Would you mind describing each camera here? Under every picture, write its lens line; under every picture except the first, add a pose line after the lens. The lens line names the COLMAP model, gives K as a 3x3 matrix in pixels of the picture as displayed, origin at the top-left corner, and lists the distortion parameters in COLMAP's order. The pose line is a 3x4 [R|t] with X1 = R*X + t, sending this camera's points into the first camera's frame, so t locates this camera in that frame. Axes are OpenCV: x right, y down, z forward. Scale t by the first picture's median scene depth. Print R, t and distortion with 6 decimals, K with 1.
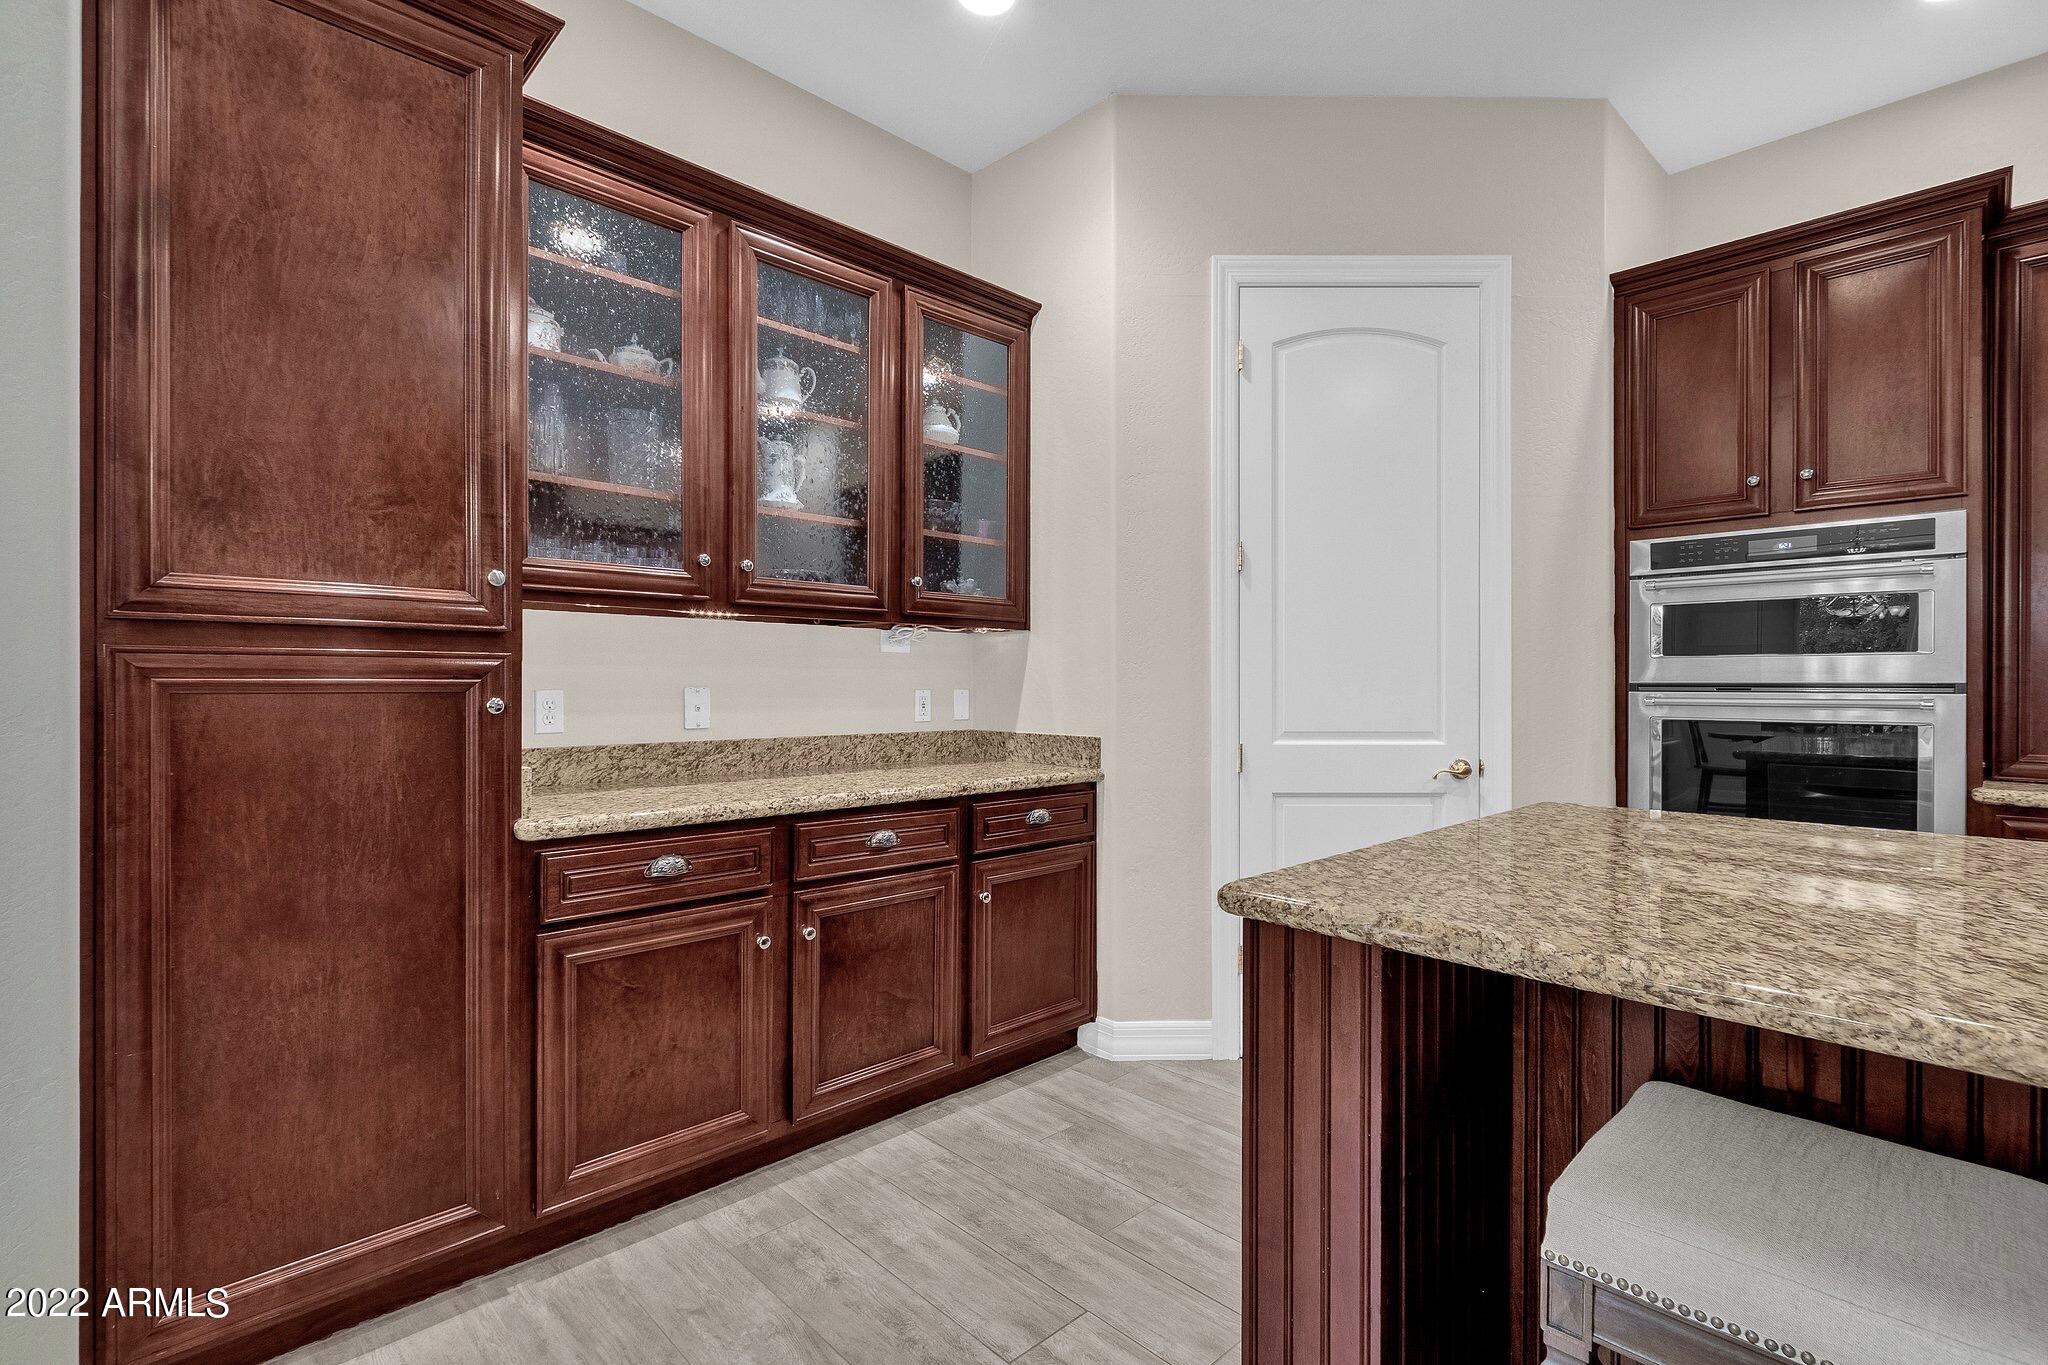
lens RADIAL K [[943.1, 0, 1035.7], [0, 943.1, 685.2], [0, 0, 1]] dist [0.000872, -0.001033]
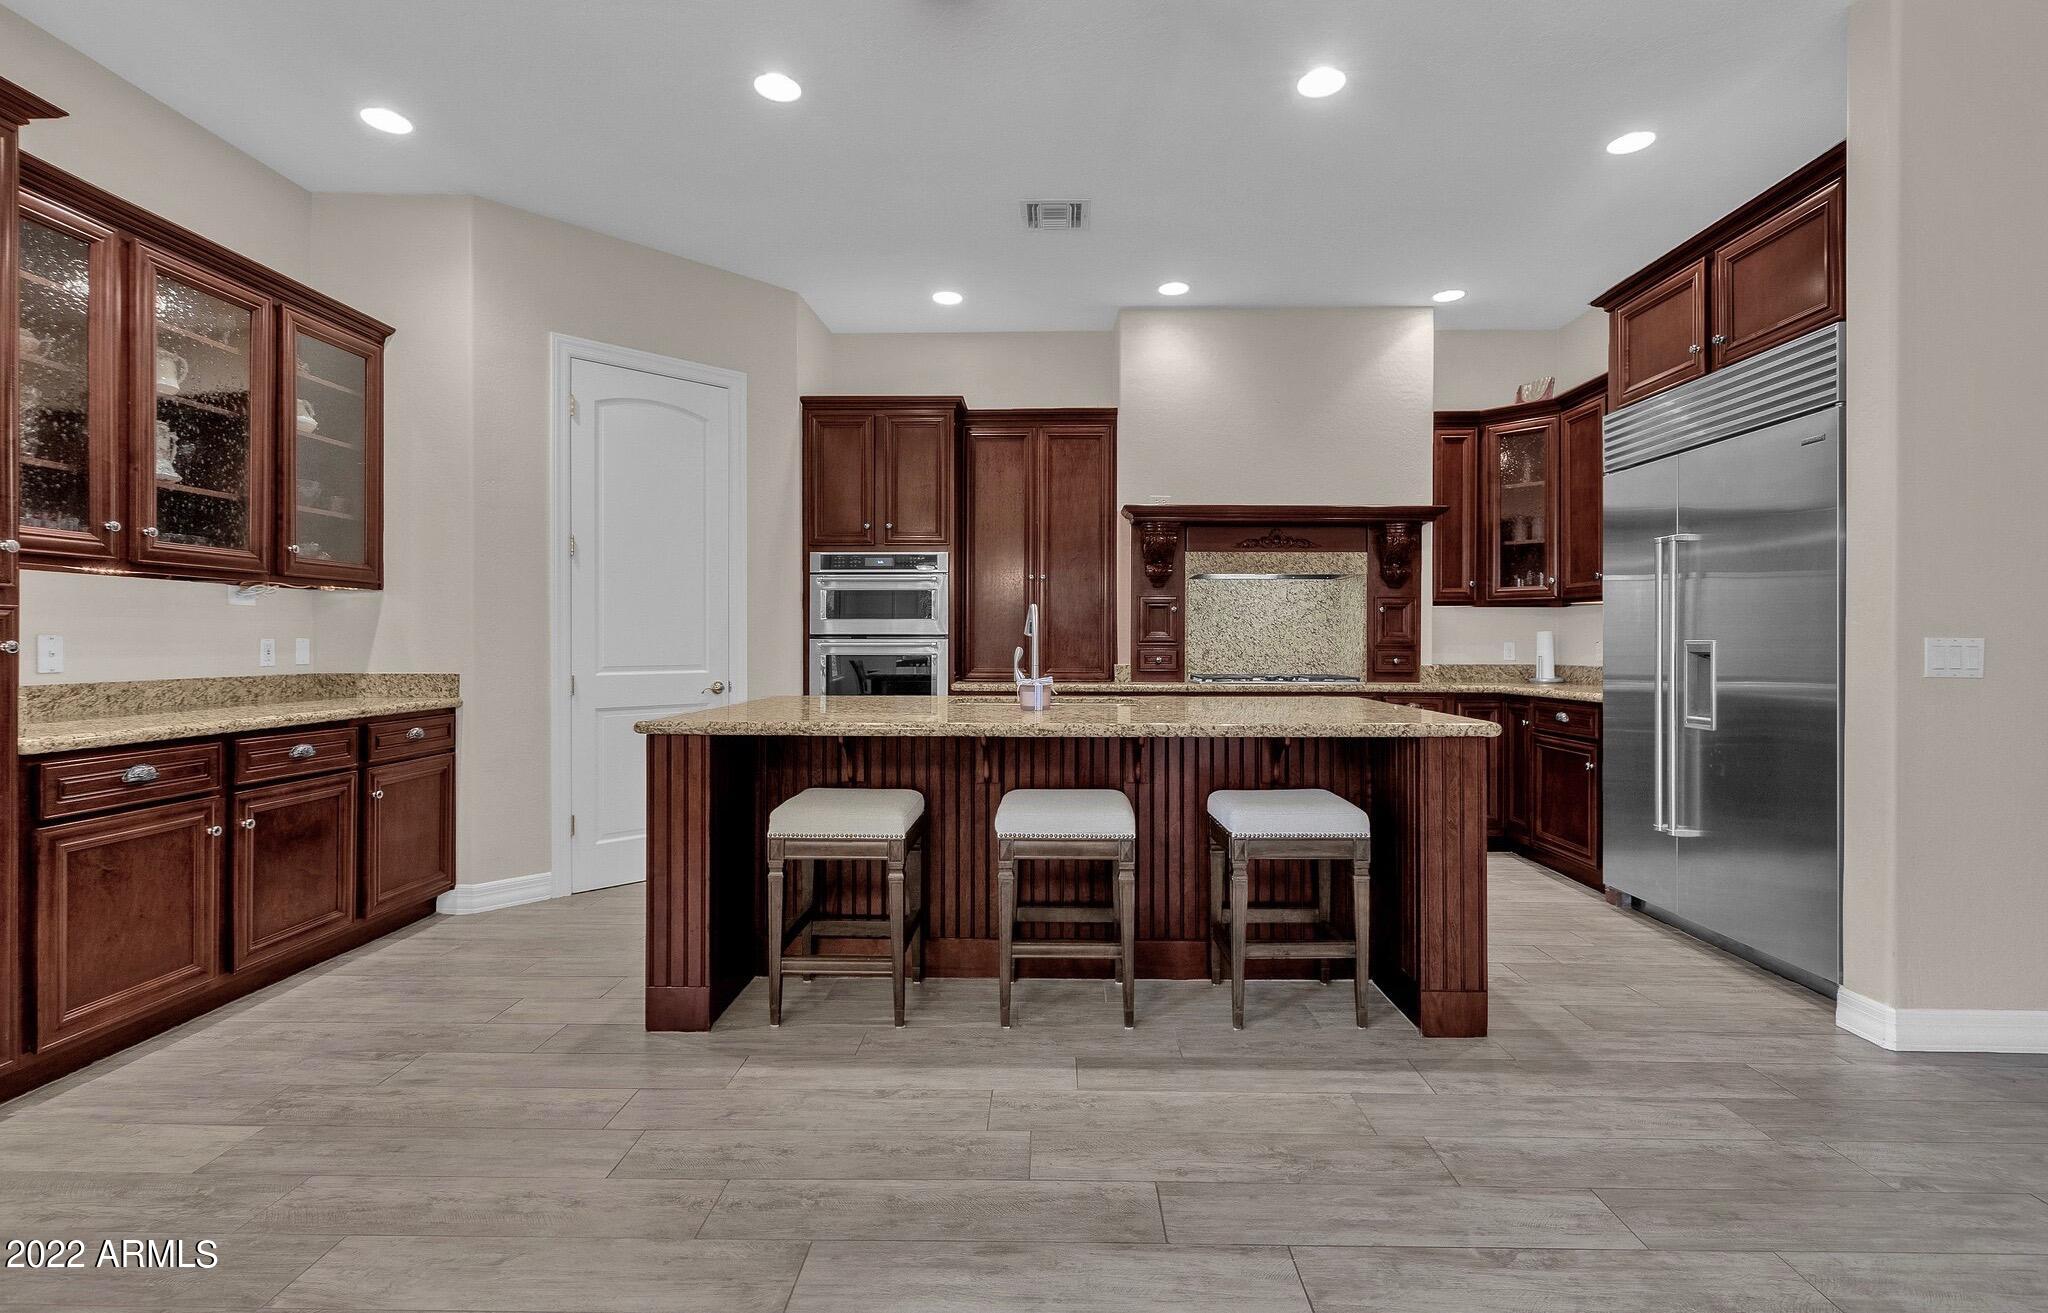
lens RADIAL K [[941.0, 0, 1035.9], [0, 941.0, 637.6], [0, 0, 1]] dist [0.003406, -0.001017]
pose [[0.711394, 0.000528, 0.702793, -0.314897], [0.001173, 0.999997, -0.001939, 0.008725], [-0.702793, 0.002203, 0.711391, -0.565642]]
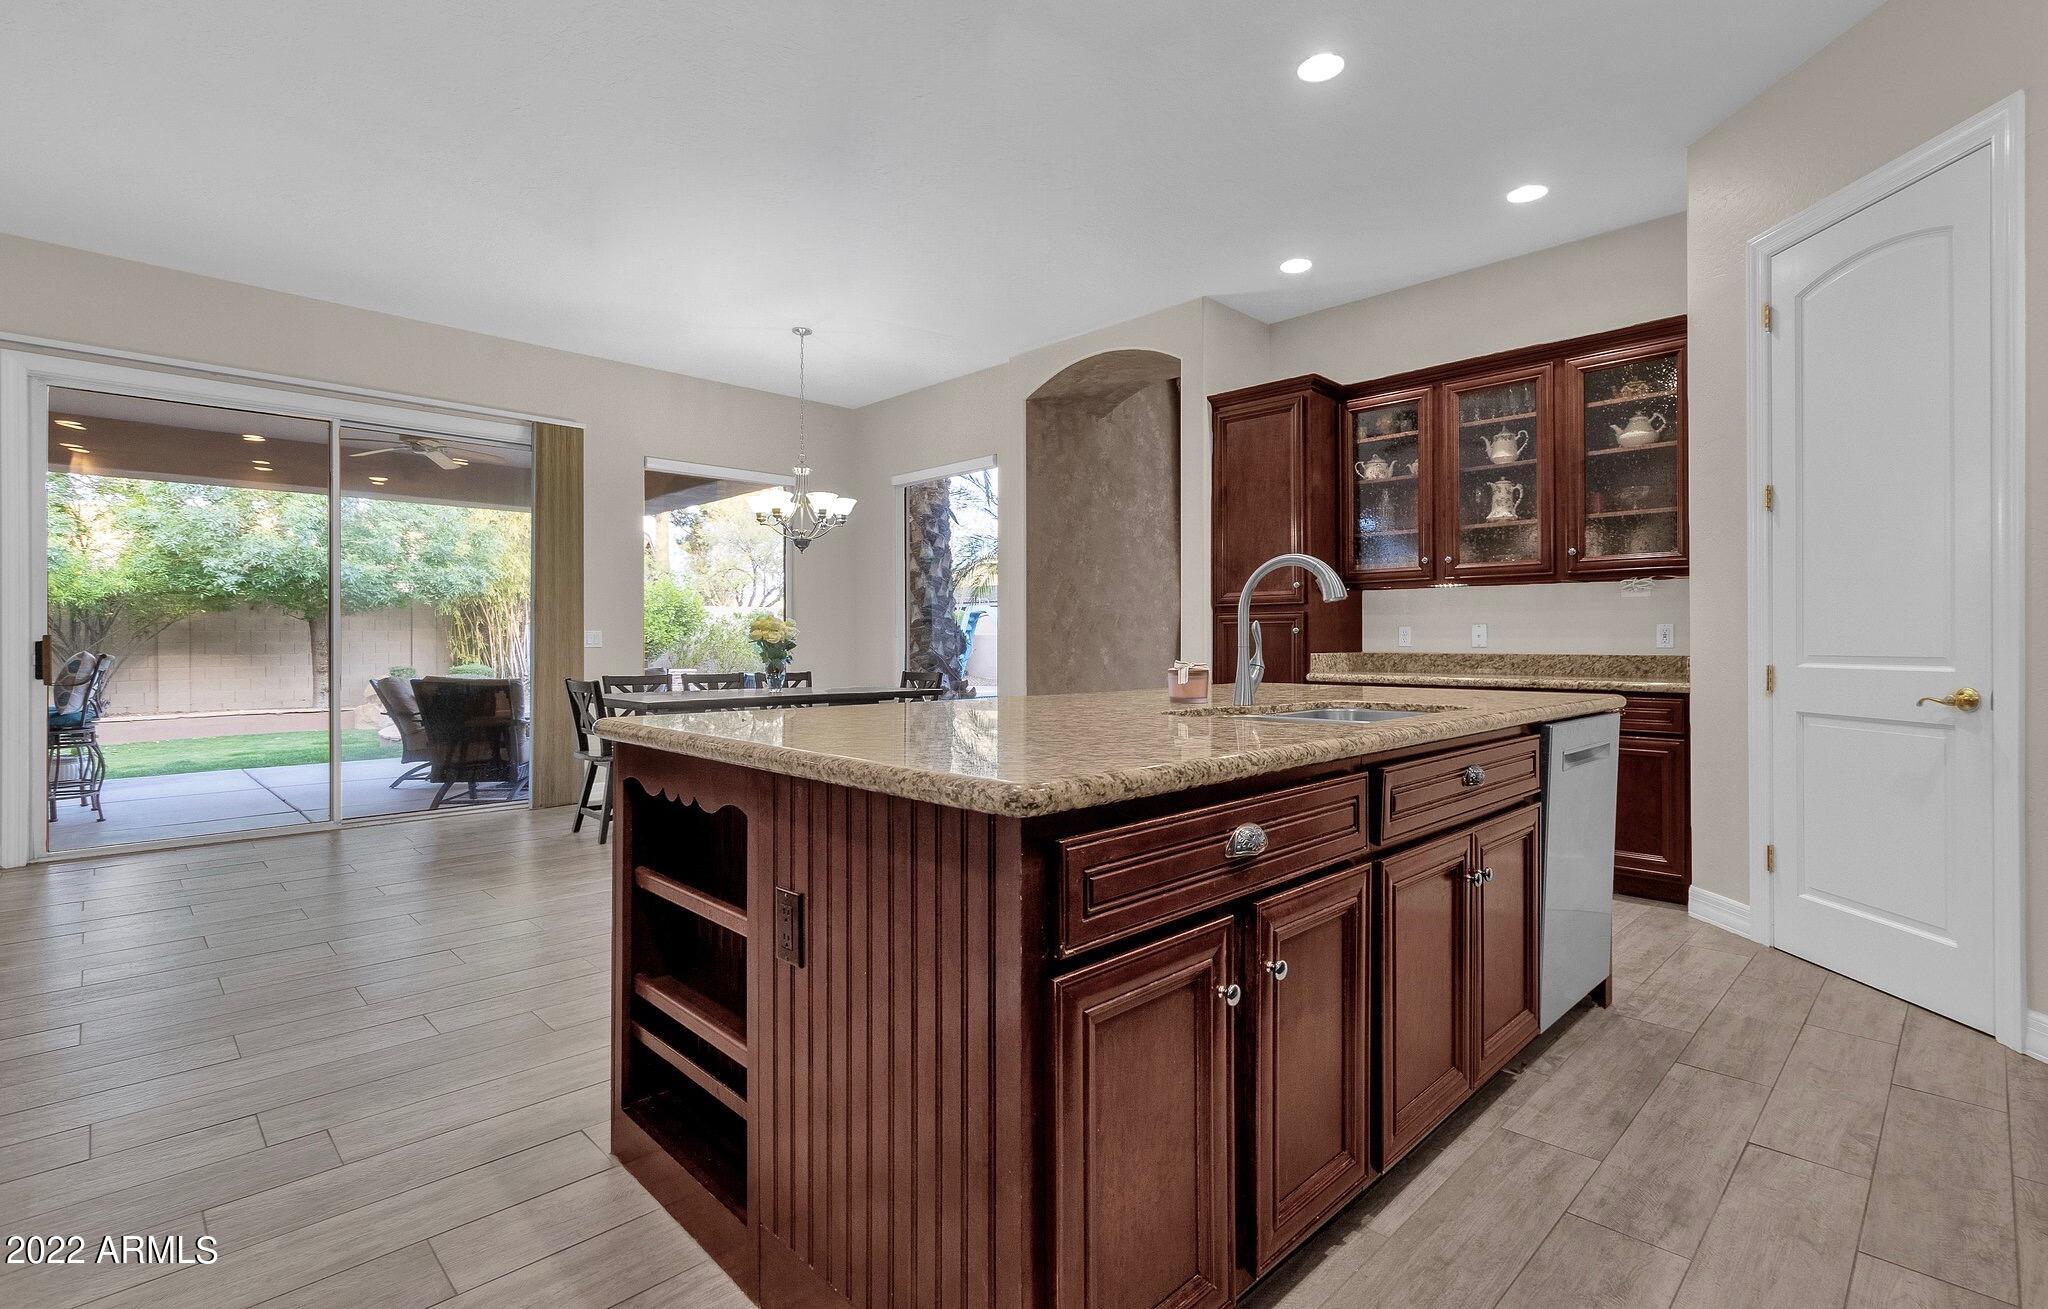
lens RADIAL K [[941.0, 0, 1027.9], [0, 941.0, 635.0], [0, 0, 1]] dist [0.003406, -0.001017]
pose [[0.003990, -0.008856, -0.999953, 1.449398], [-0.000644, 0.999961, -0.008859, 0.039445], [0.999992, 0.000679, 0.003984, 0.123420]]
